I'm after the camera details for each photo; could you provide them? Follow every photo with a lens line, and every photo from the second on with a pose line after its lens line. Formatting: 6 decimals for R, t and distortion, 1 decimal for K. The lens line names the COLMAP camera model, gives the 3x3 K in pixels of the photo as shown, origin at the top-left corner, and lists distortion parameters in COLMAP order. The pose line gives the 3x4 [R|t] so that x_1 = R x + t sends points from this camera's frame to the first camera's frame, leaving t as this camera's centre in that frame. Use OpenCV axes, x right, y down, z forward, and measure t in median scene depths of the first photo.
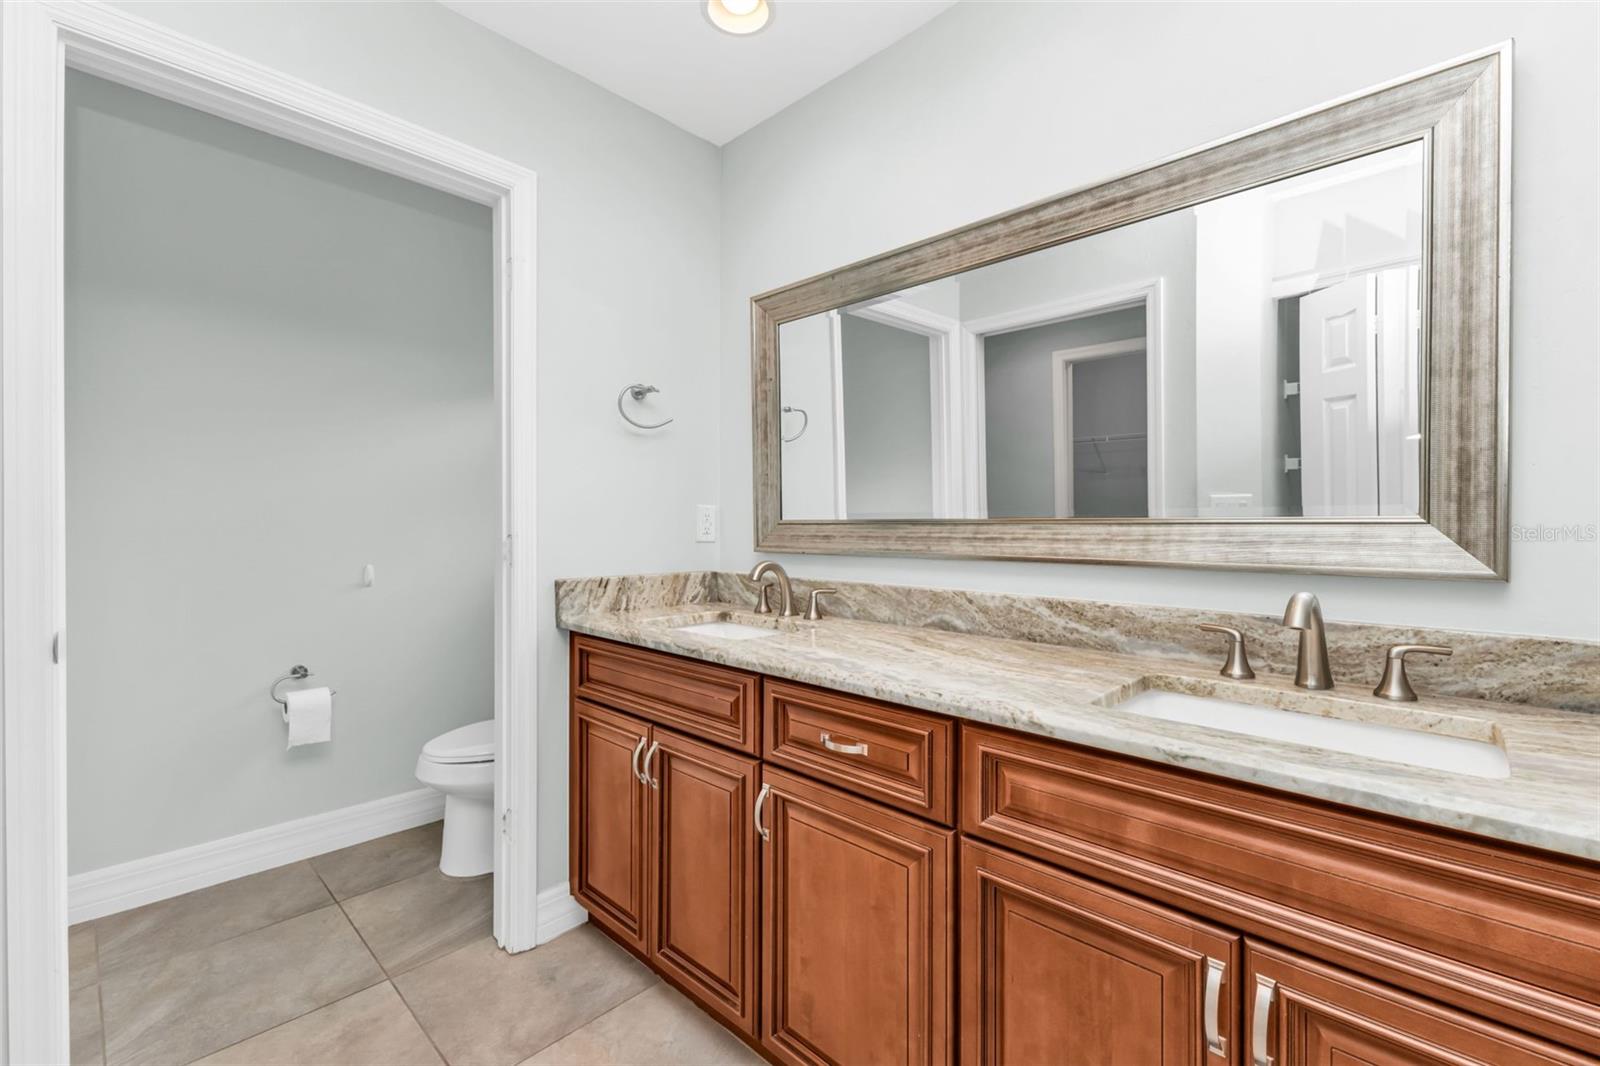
lens RADIAL K [[696.1, 0, 810.1], [0, 696.1, 527.6], [0, 0, 1]] dist [0.009085, -0.000527]
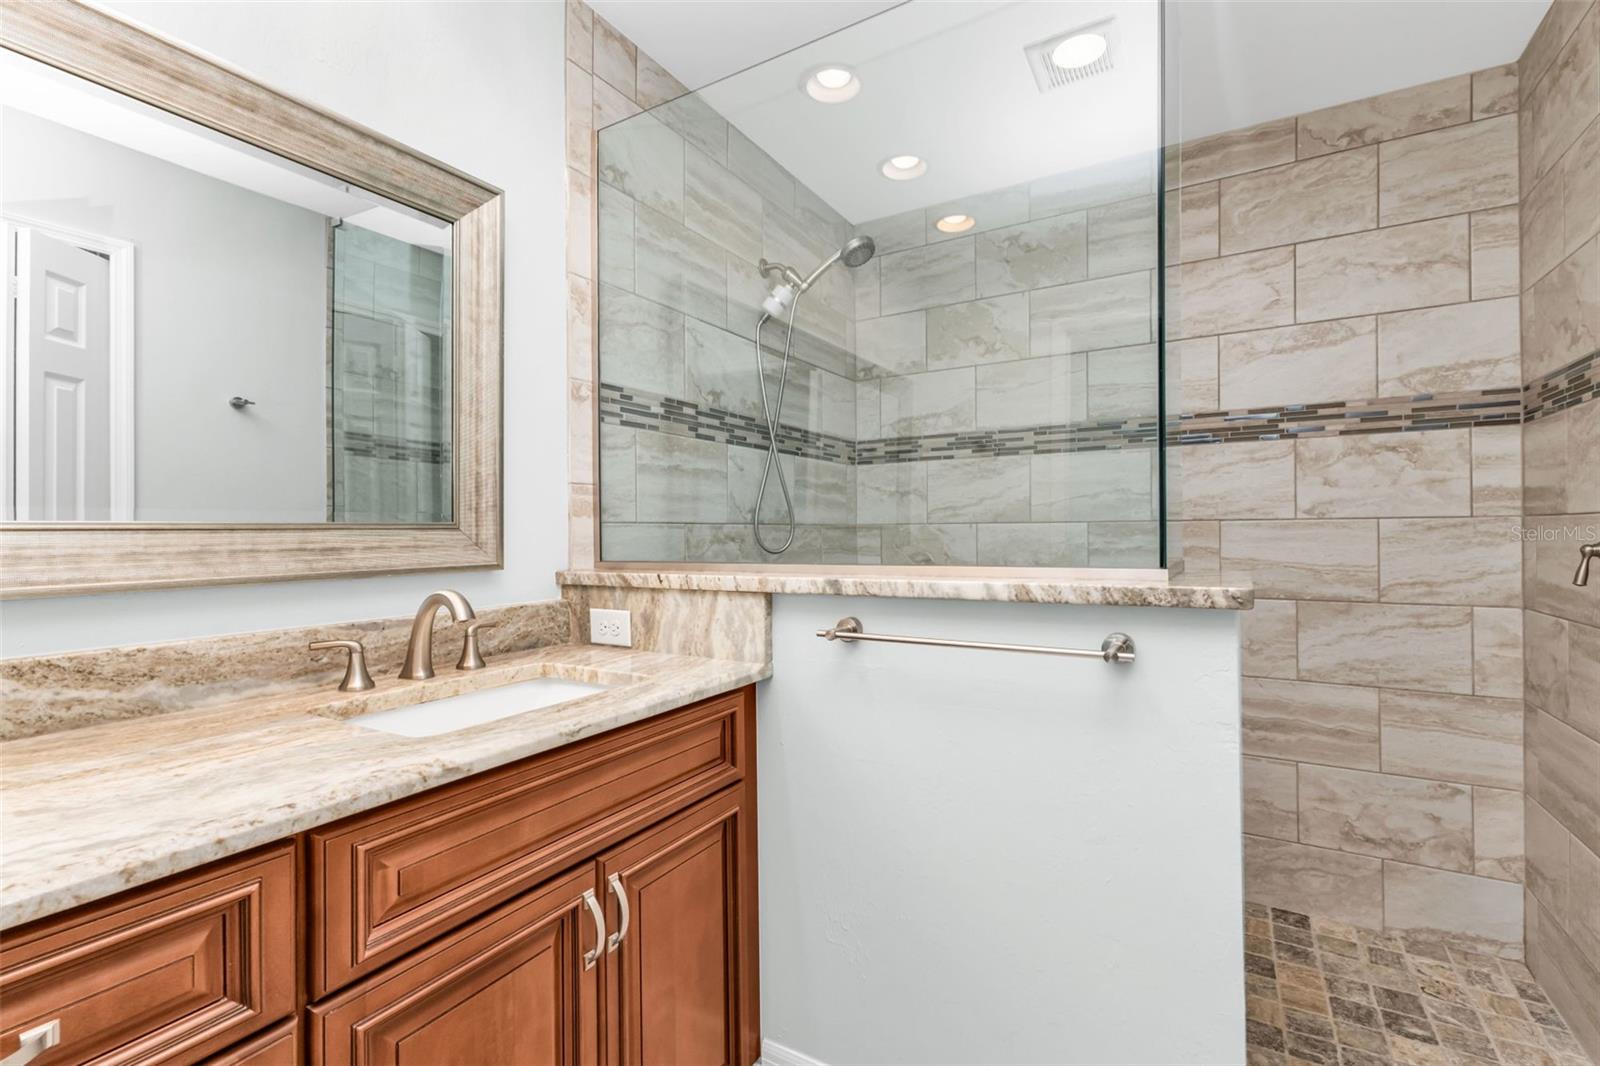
lens RADIAL K [[696.1, 0, 810.1], [0, 696.1, 527.6], [0, 0, 1]] dist [0.009085, -0.000527]
pose [[-0.212169, 0.001192, 0.977232, -0.501781], [0.012137, 0.999925, 0.001415, -0.001781], [-0.977158, 0.012161, -0.212168, 0.655380]]
